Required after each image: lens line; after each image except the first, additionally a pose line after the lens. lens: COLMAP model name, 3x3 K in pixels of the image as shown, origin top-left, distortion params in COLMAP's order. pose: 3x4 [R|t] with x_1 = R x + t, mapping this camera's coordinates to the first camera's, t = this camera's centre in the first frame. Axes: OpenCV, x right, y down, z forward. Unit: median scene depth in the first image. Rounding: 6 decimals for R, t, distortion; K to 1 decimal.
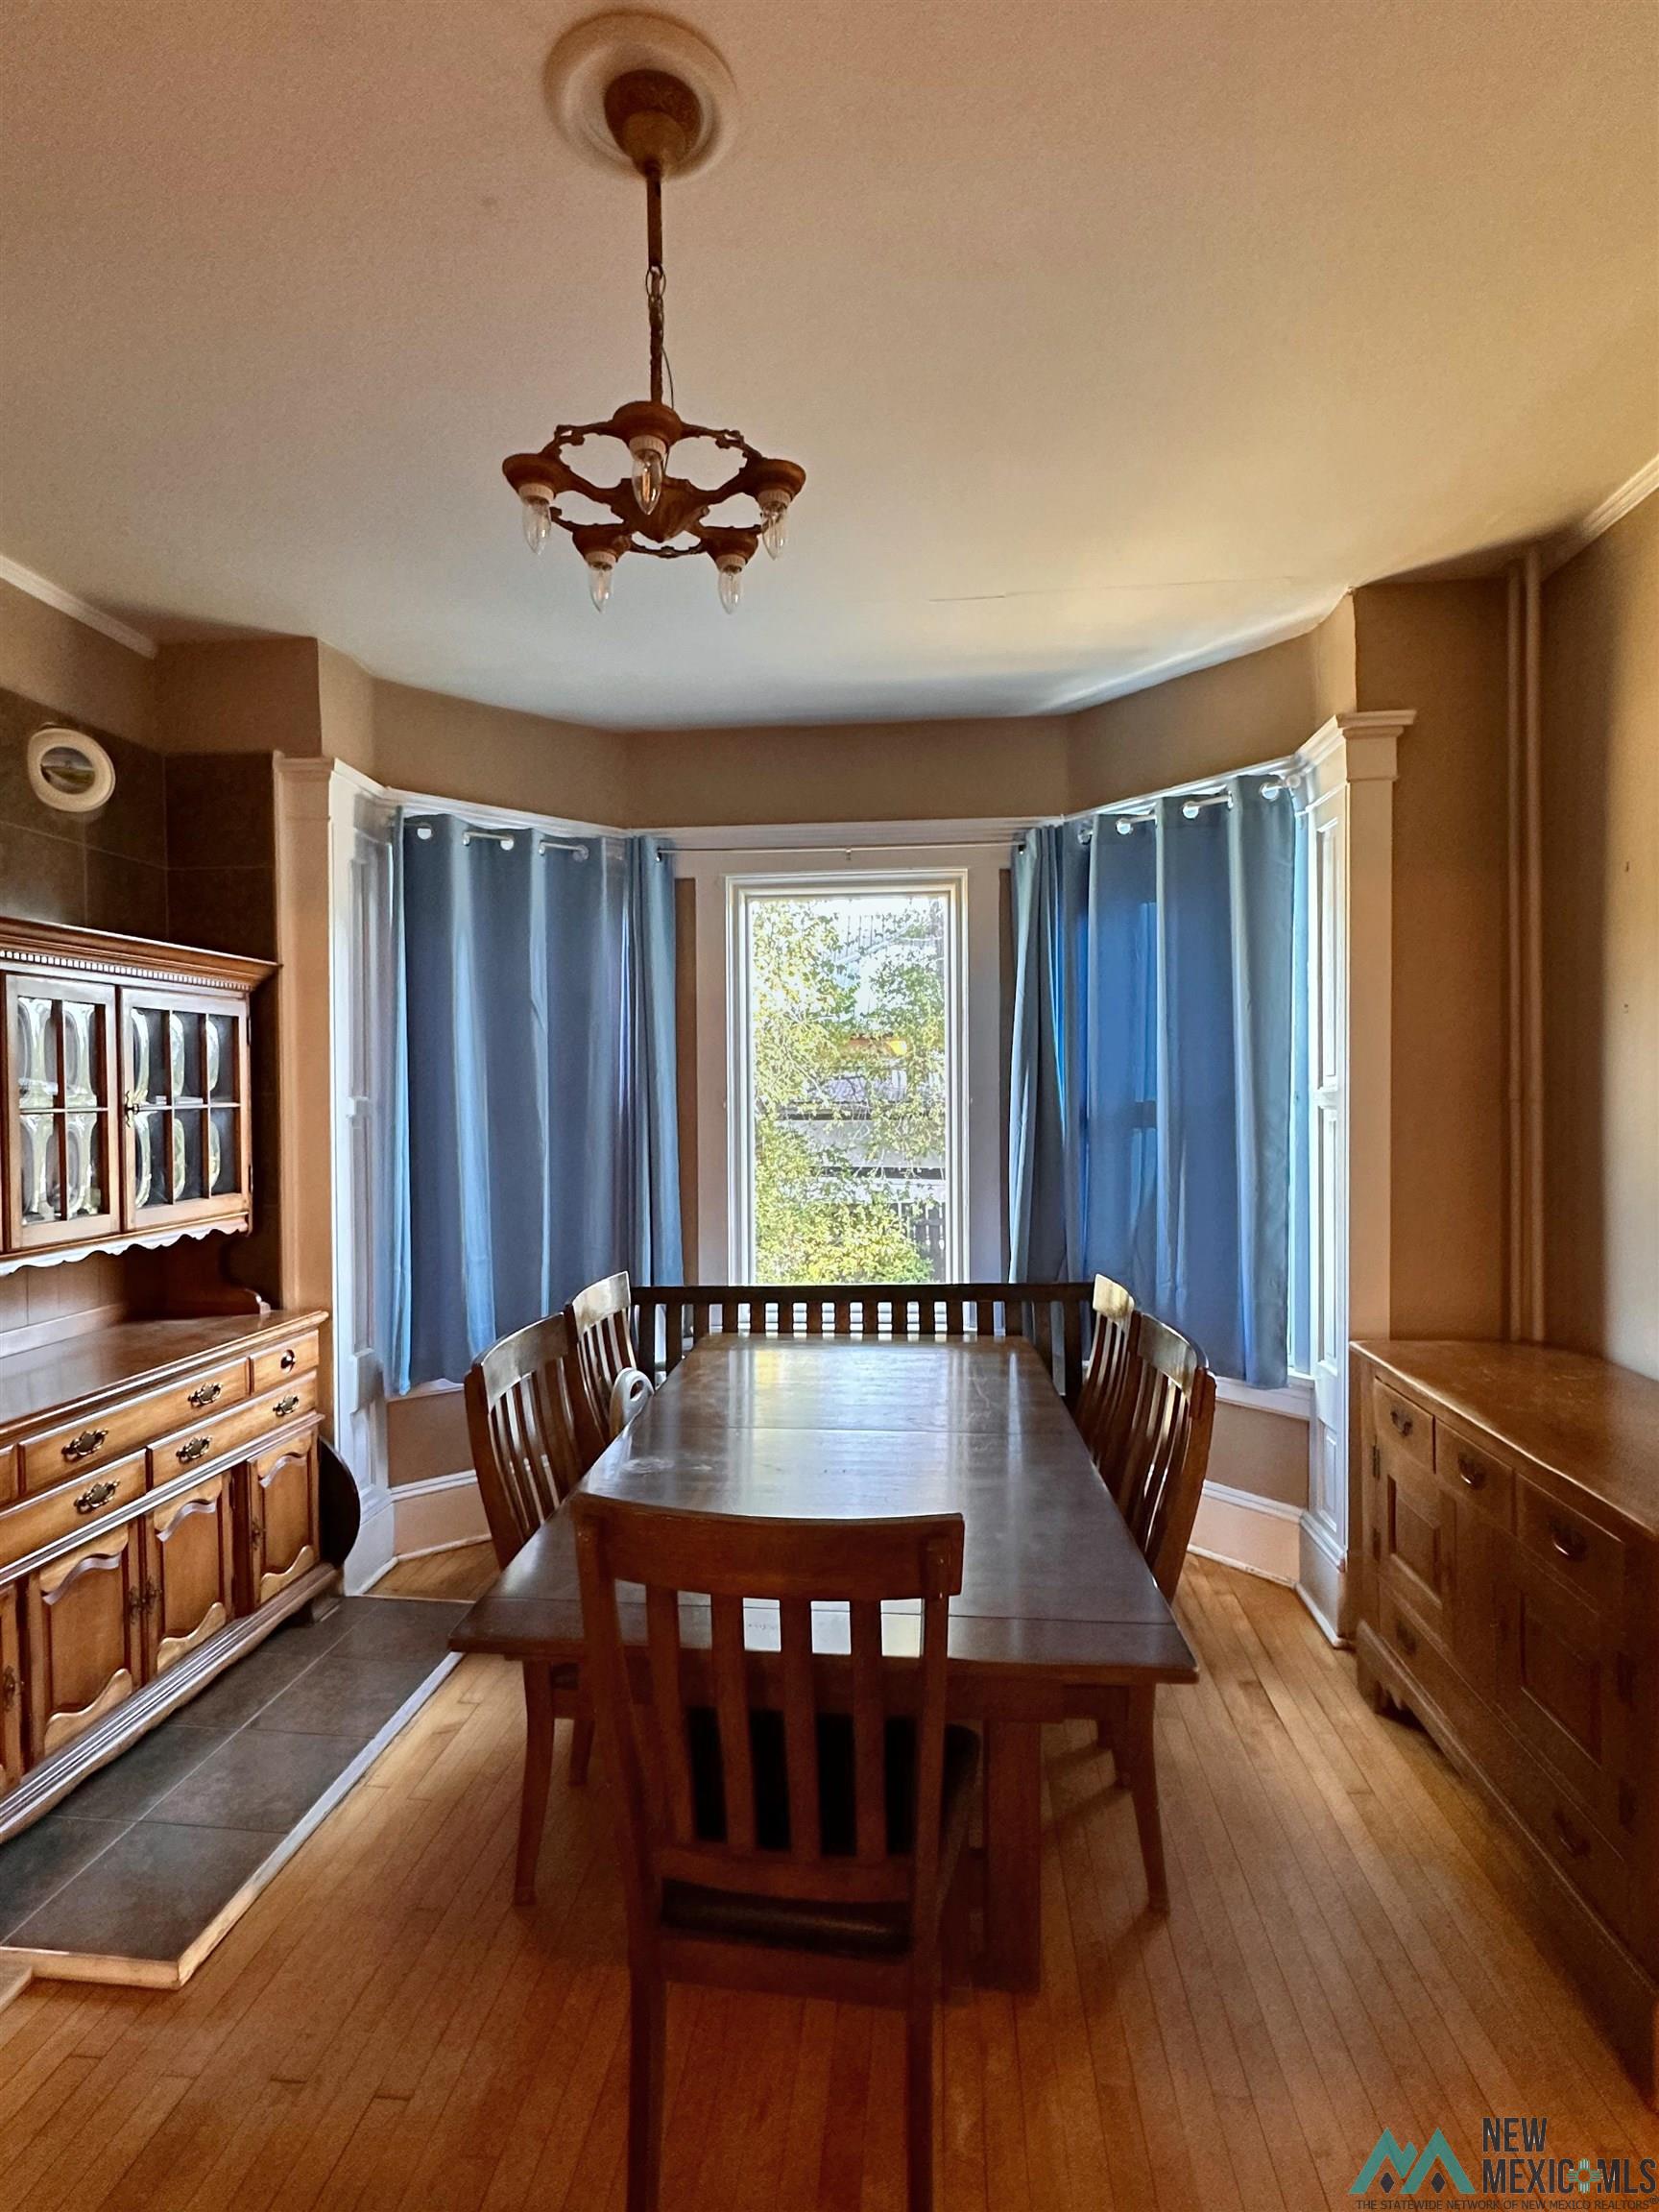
lens RADIAL K [[1103.7, 0, 832.7], [0, 1103.7, 1099.5], [0, 0, 1]] dist [0.003365, 0.000681]
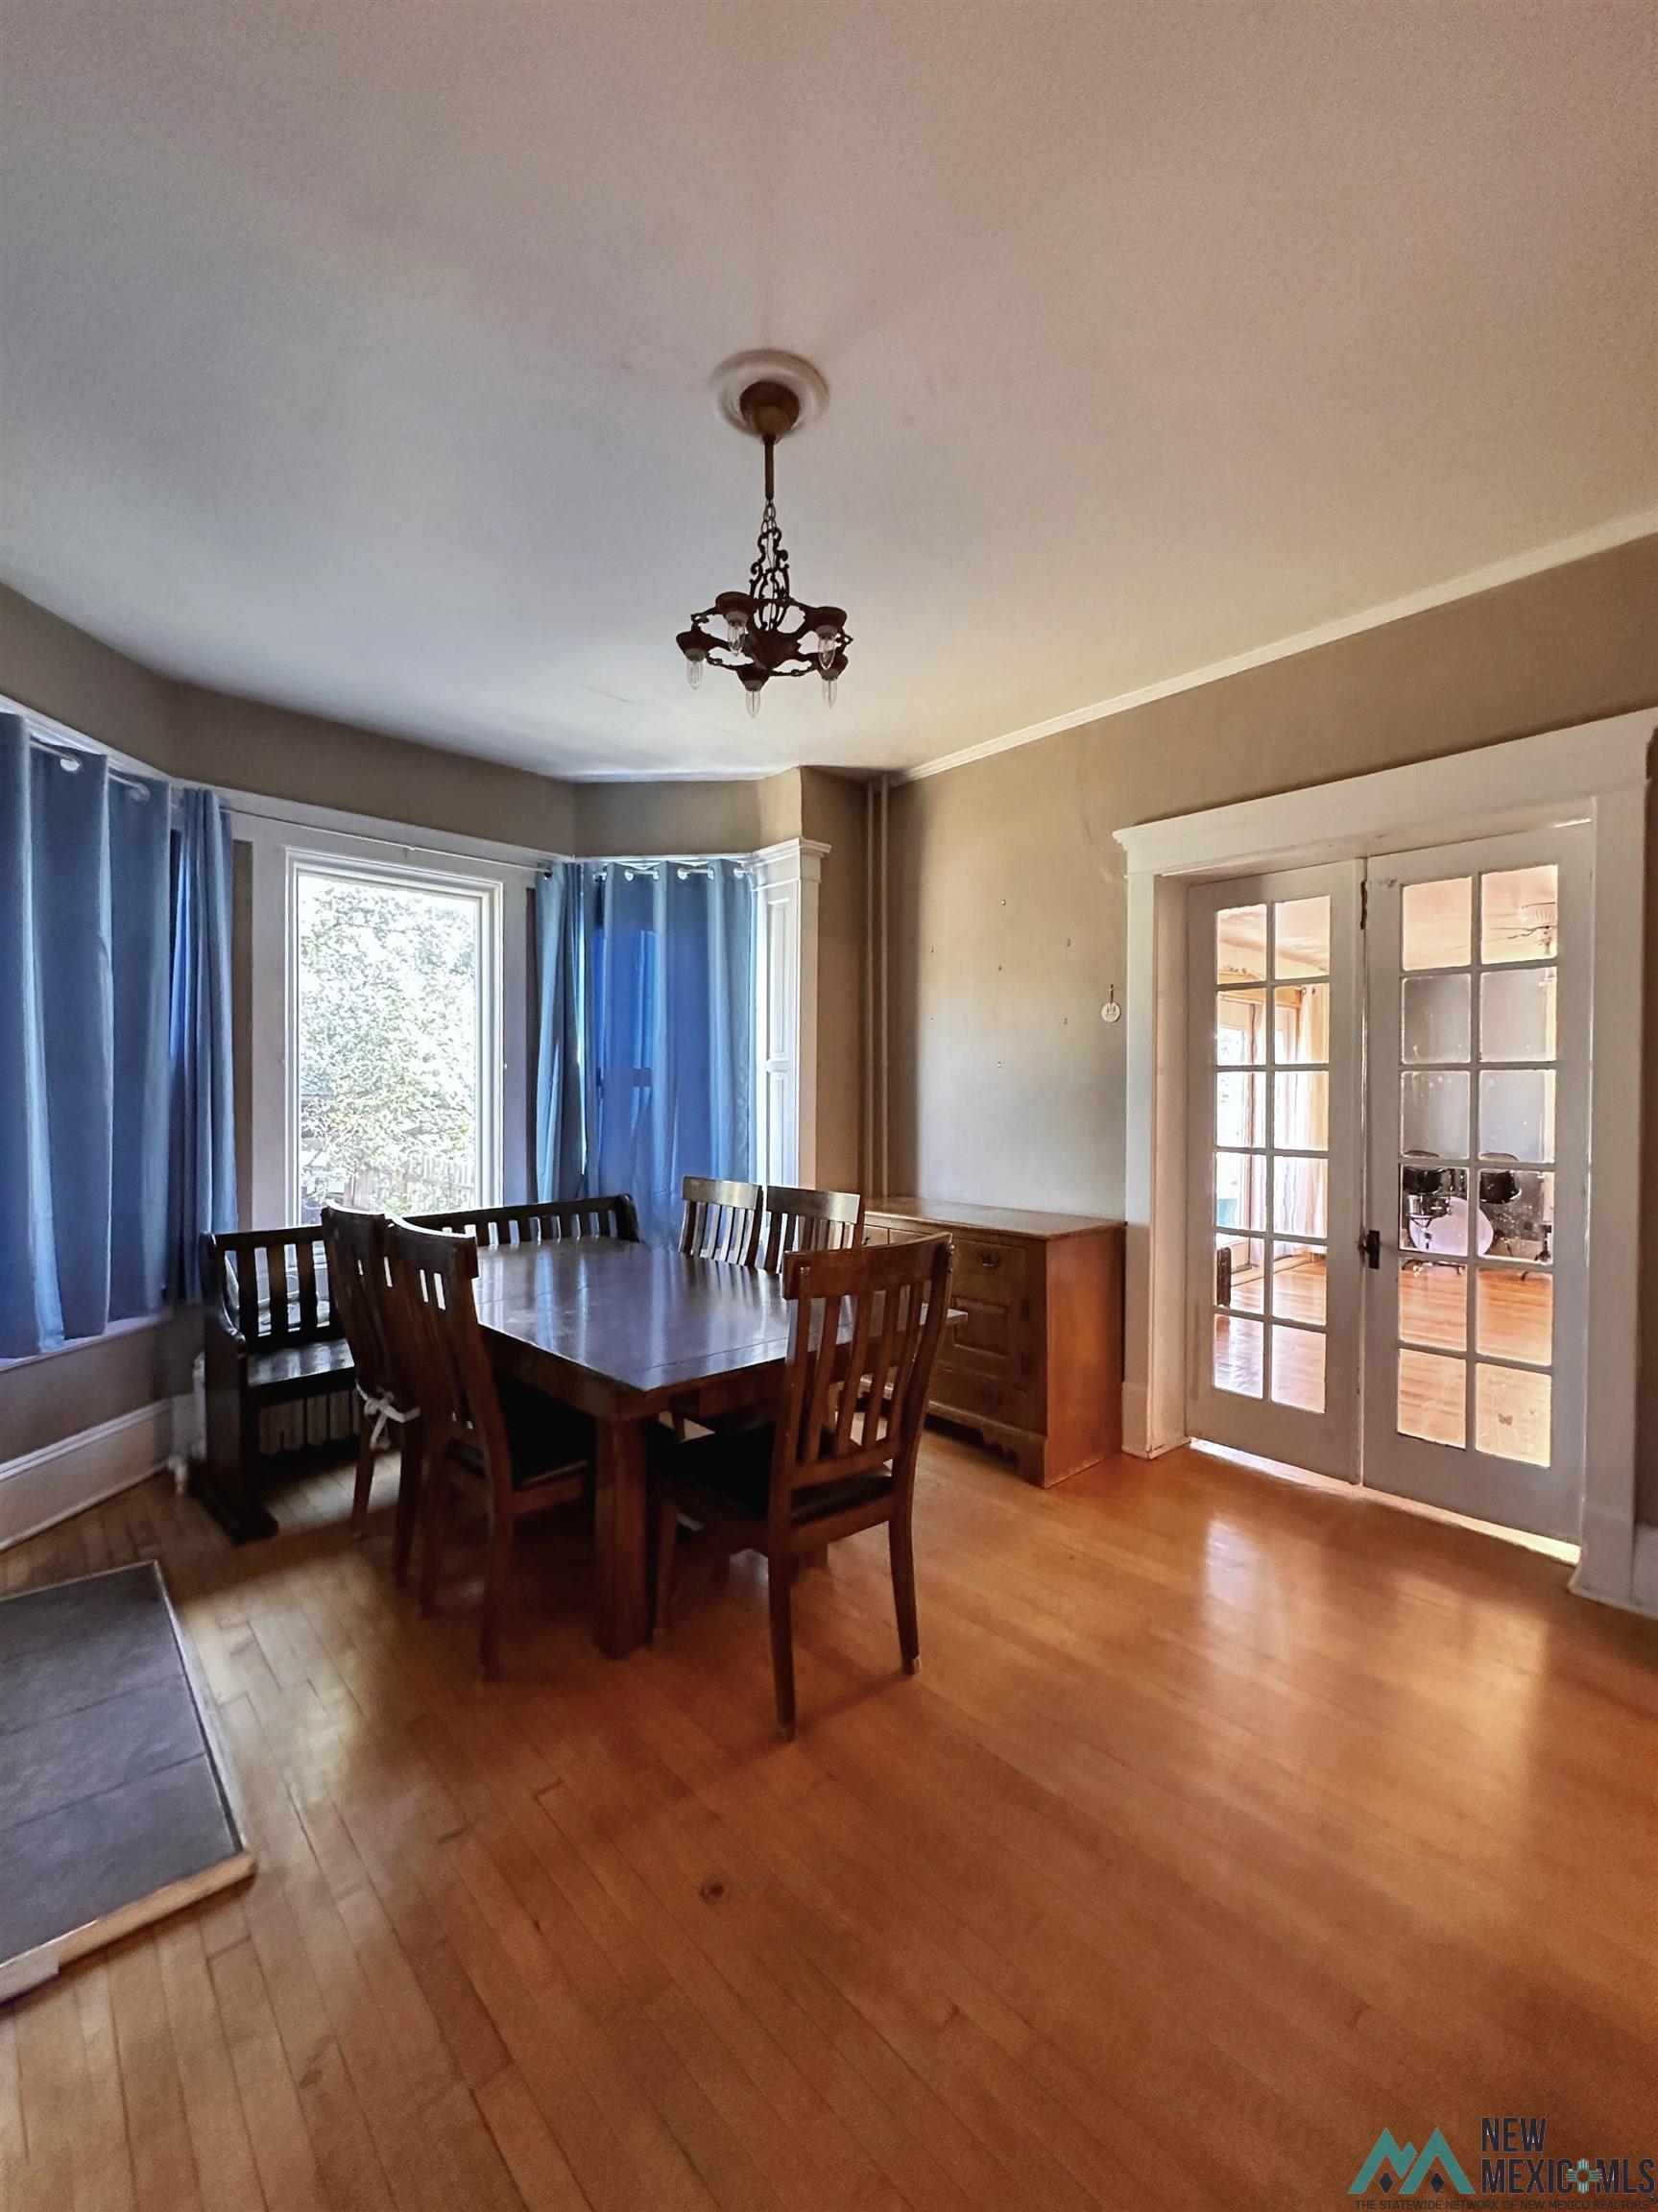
lens RADIAL K [[904.5, 0, 823.3], [0, 904.5, 1107.4], [0, 0, 1]] dist [0.000739, 0.000144]
pose [[0.685204, 0.006161, 0.728325, -0.418054], [-0.008731, 0.999962, -0.000244, 0.051691], [-0.728299, -0.006192, 0.685231, 0.013941]]
